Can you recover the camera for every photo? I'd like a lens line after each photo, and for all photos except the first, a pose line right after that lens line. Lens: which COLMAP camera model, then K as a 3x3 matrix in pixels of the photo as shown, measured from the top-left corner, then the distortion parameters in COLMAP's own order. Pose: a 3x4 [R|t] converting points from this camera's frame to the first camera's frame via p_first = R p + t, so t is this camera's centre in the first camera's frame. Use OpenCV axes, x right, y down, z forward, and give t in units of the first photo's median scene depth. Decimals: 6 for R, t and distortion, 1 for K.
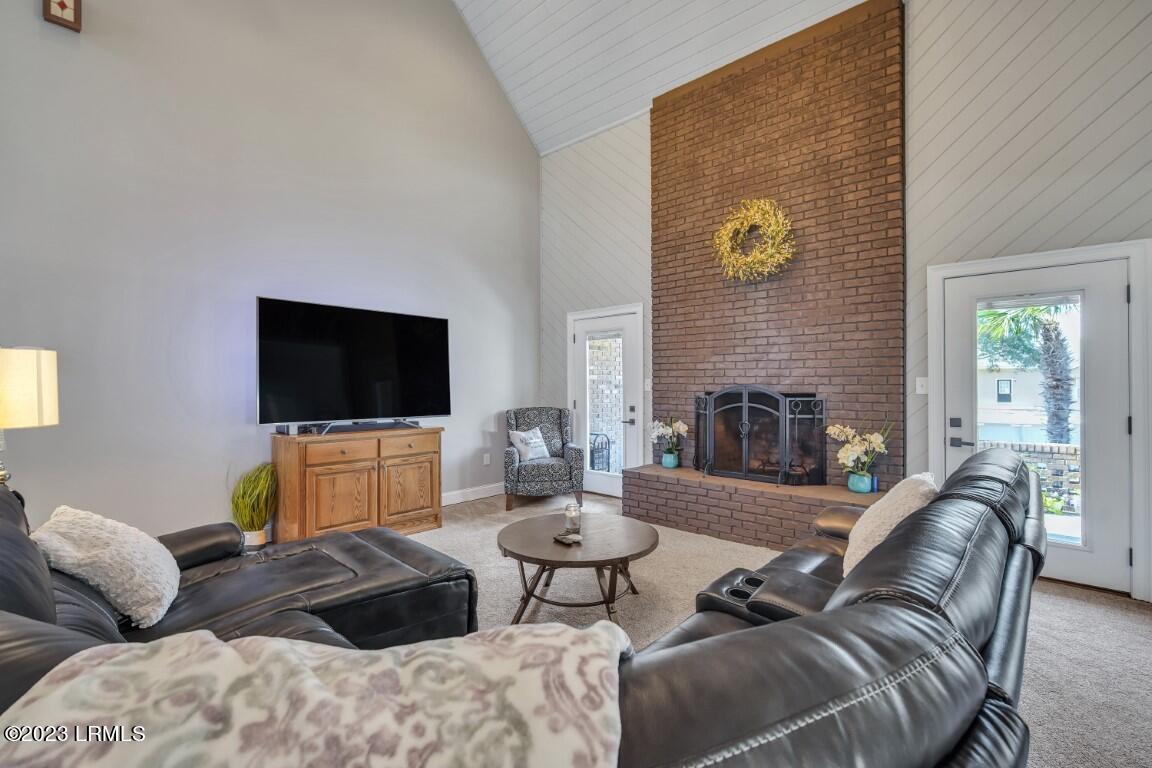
lens RADIAL K [[512.5, 0, 584.0], [0, 512.5, 381.6], [0, 0, 1]] dist [-0.002017, -0.000029]
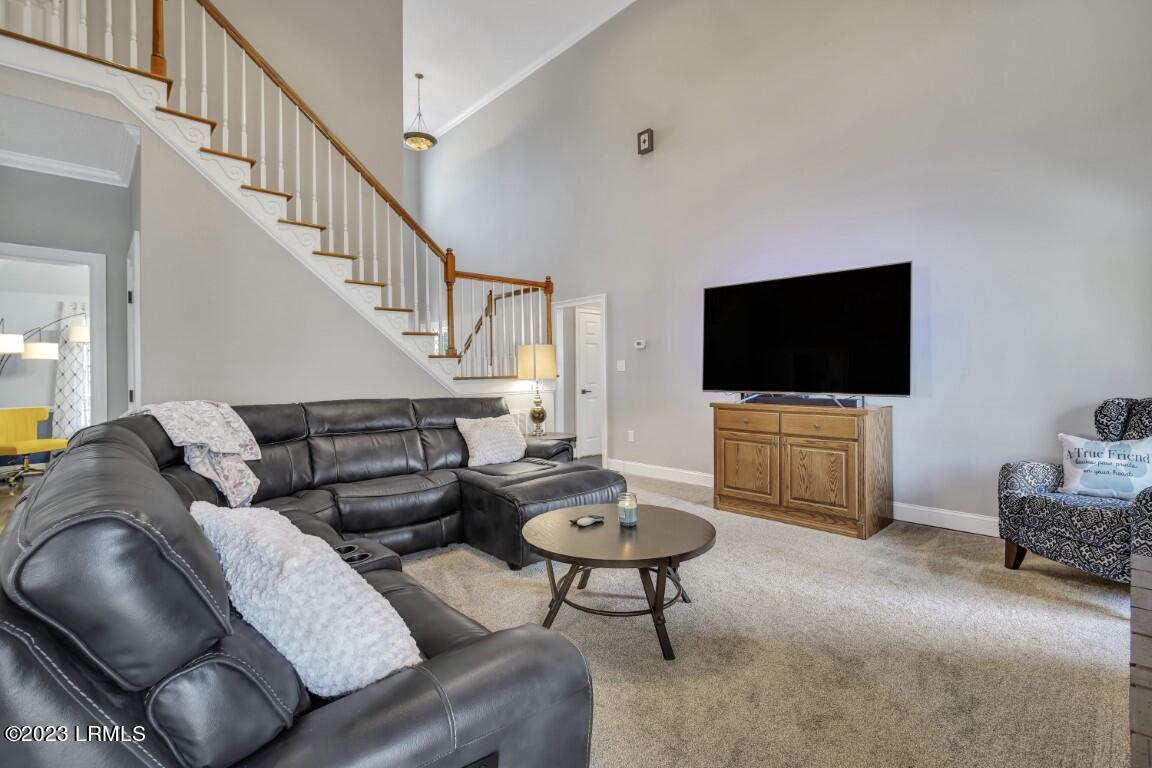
lens RADIAL K [[522.0, 0, 573.7], [0, 522.0, 372.0], [0, 0, 1]] dist [-0.002604, -0.000333]
pose [[-0.081997, 0.003639, -0.996626, 0.586768], [0.014083, 0.999898, 0.002492, 0.027155], [0.996533, -0.013831, -0.082039, 0.692311]]
